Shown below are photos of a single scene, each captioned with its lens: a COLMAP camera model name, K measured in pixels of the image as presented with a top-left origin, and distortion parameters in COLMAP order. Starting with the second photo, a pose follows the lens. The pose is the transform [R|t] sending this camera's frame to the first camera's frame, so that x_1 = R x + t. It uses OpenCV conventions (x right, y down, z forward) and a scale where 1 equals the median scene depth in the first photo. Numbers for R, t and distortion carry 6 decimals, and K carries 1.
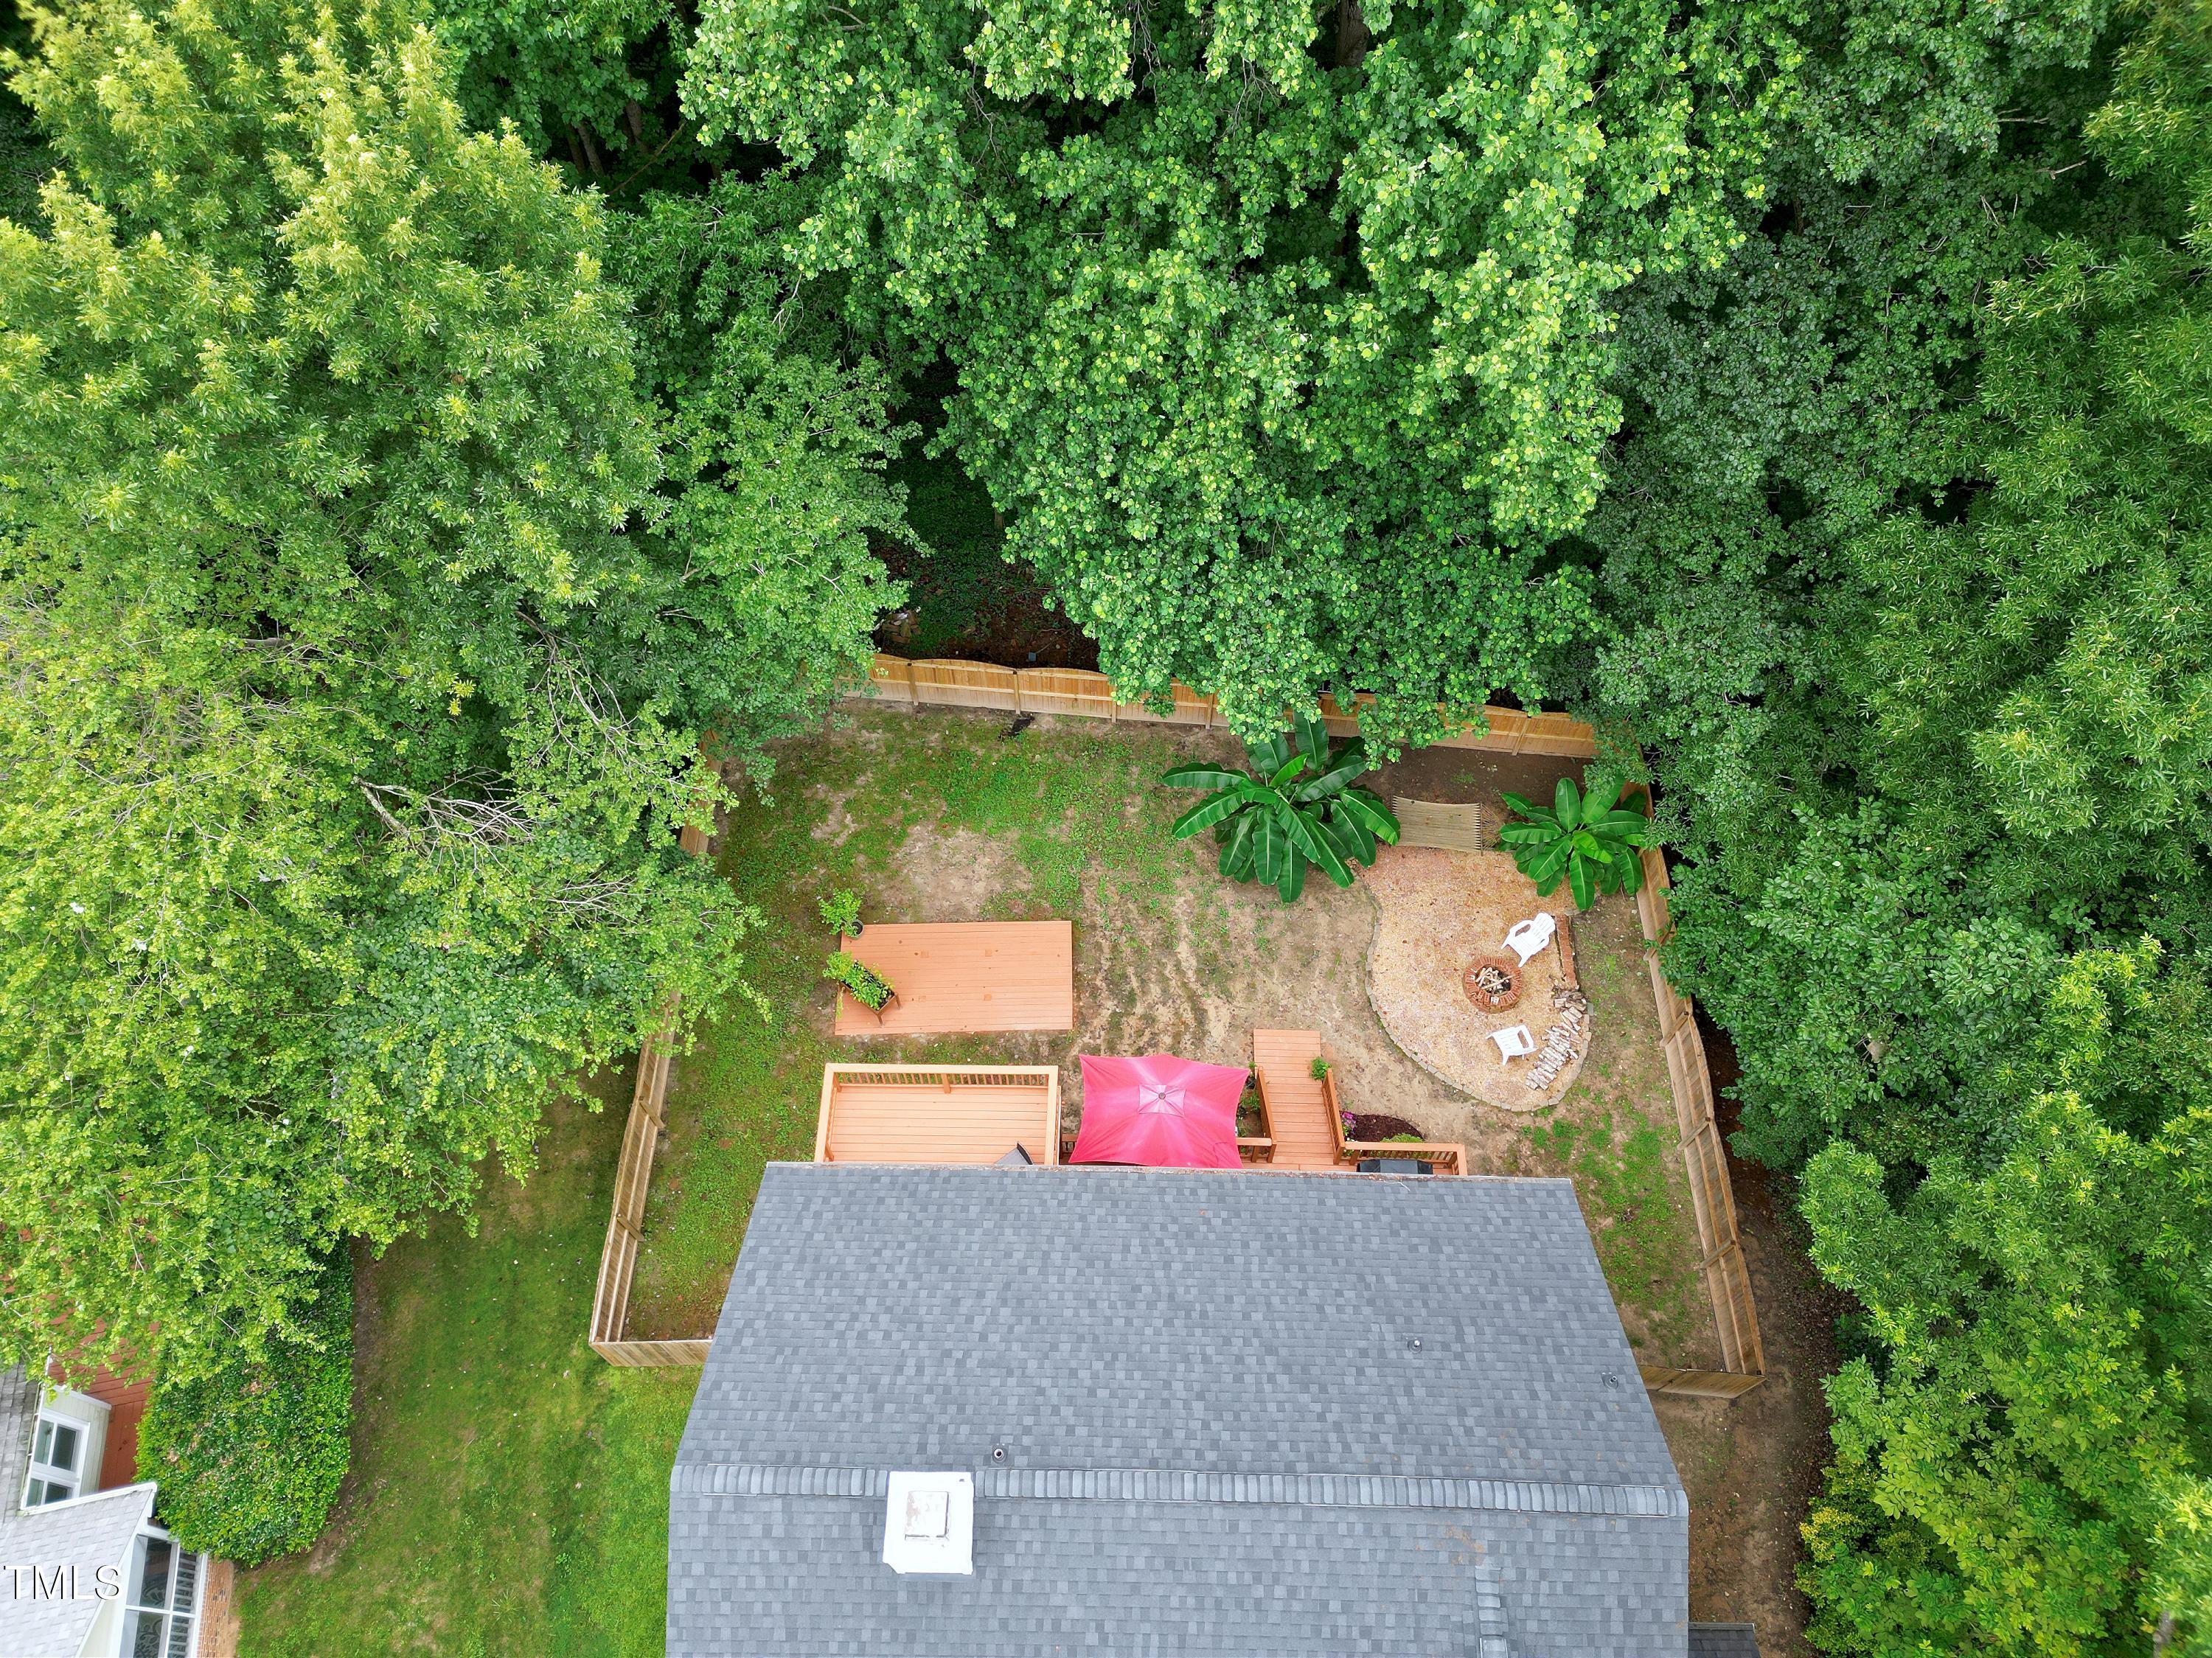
lens RADIAL K [[1529.4, 0, 1107.2], [0, 1529.4, 834.2], [0, 0, 1]] dist [0.089645, -0.098165]
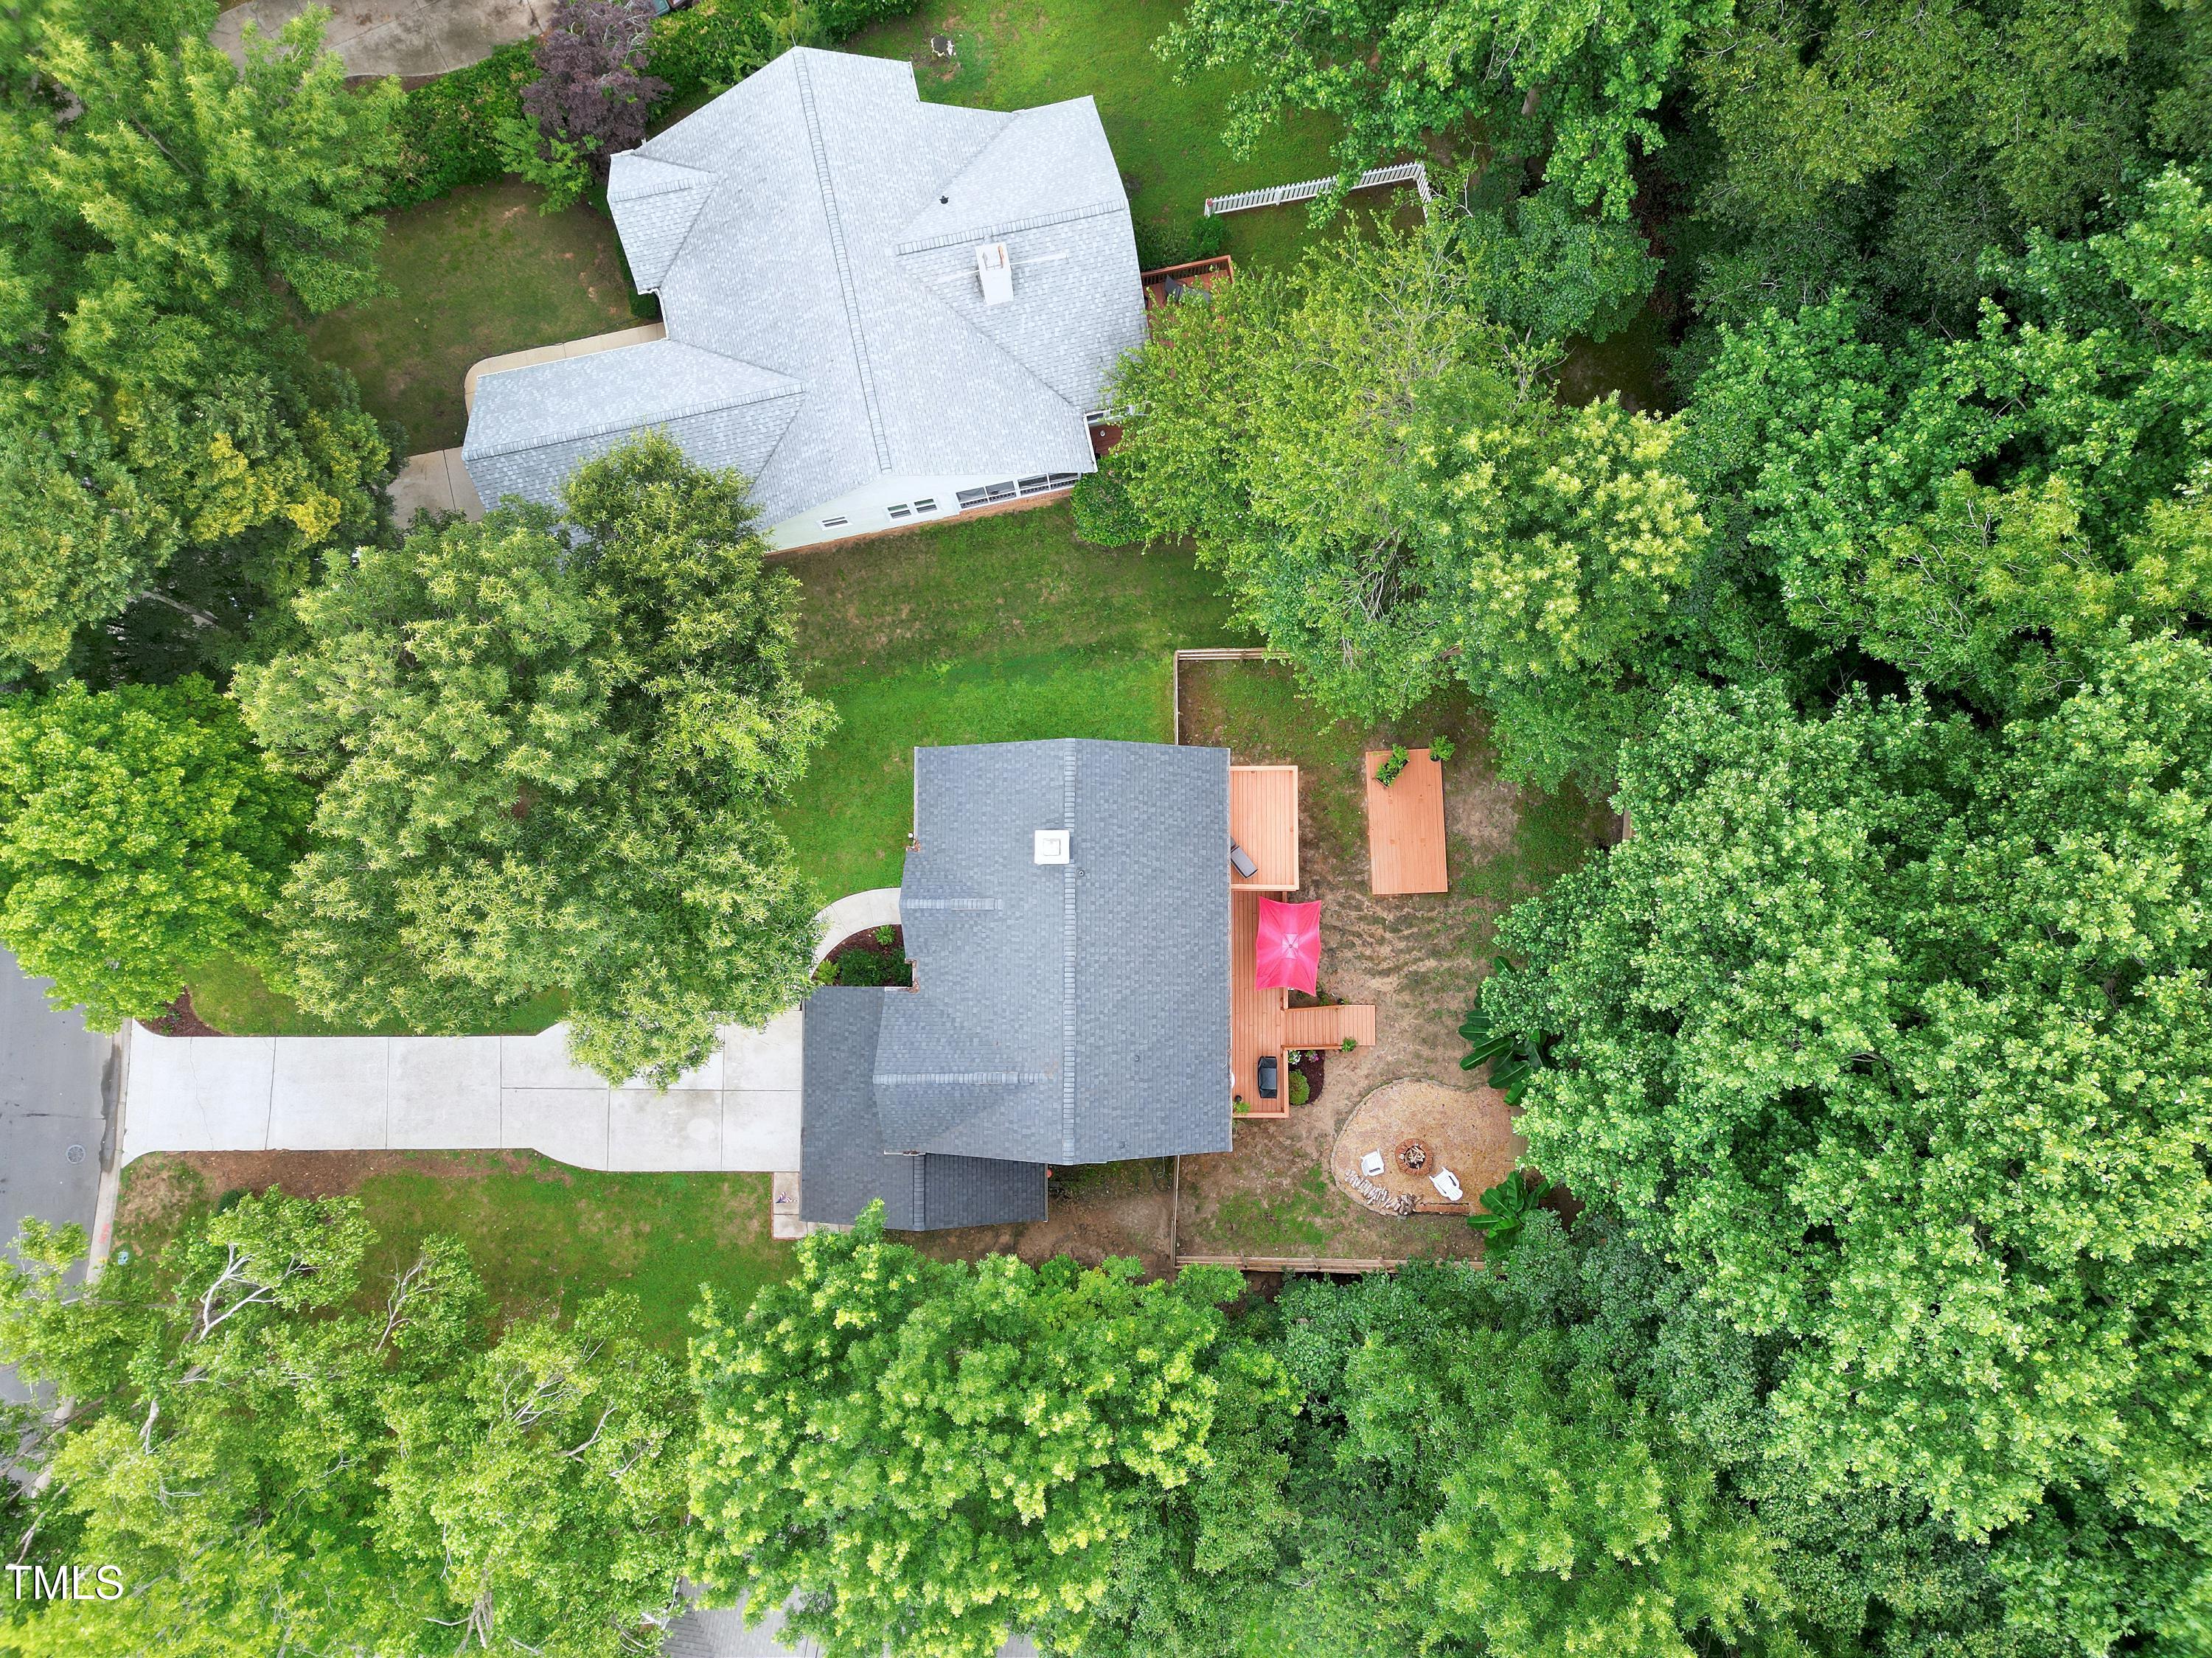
lens RADIAL K [[1529.4, 0, 1107.2], [0, 1529.4, 834.2], [0, 0, 1]] dist [0.089645, -0.098165]
pose [[0.018112, 0.997915, -0.061953, 0.012627], [-0.855243, 0.047560, 0.516040, -0.607657], [0.517911, 0.043639, 0.854321, -0.702085]]
